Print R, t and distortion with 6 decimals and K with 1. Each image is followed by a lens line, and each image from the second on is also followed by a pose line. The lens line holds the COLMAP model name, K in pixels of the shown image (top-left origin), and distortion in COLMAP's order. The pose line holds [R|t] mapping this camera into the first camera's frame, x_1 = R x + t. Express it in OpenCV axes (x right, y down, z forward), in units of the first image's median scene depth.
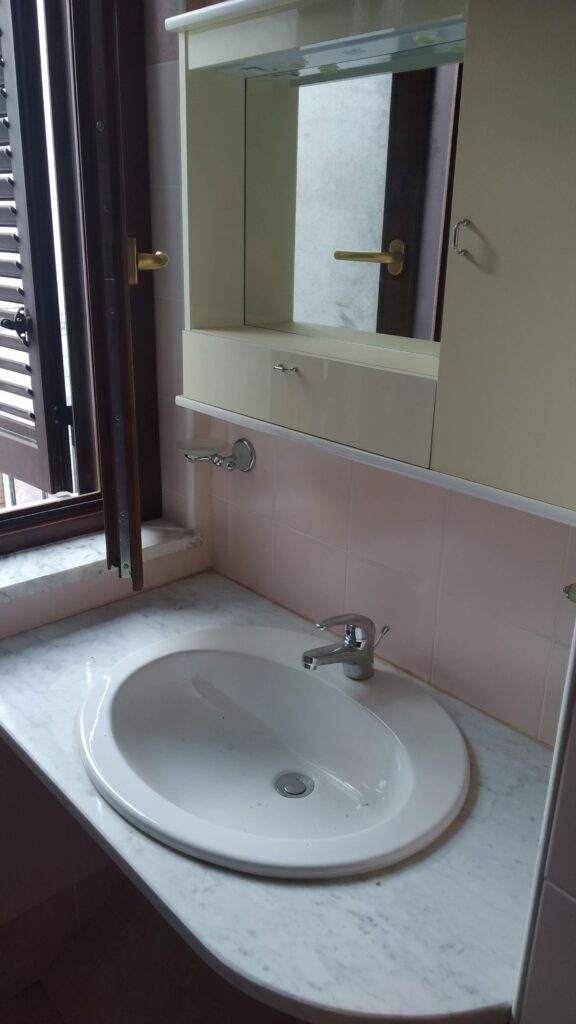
lens RADIAL K [[783.3, 0, 288.0], [0, 783.3, 512.0], [0, 0, 1]] dist [0.046121, -0.067622]
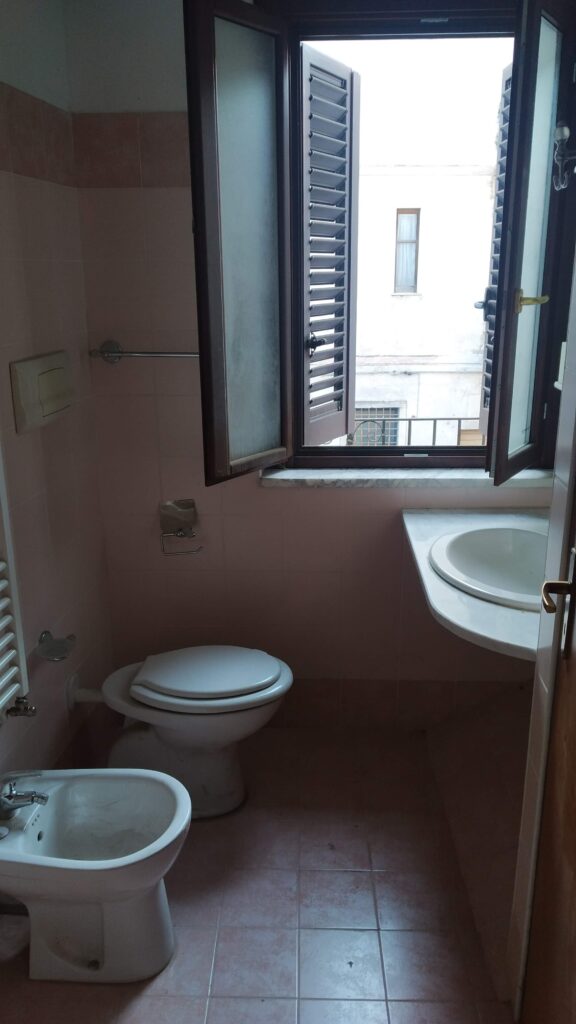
lens RADIAL K [[783.3, 0, 288.0], [0, 783.3, 512.0], [0, 0, 1]] dist [0.046121, -0.067622]
pose [[0.715129, 0.175337, -0.676644, 0.621864], [-0.205067, 0.978059, 0.036711, 0.172168], [0.668235, 0.112504, 0.735395, -0.552602]]
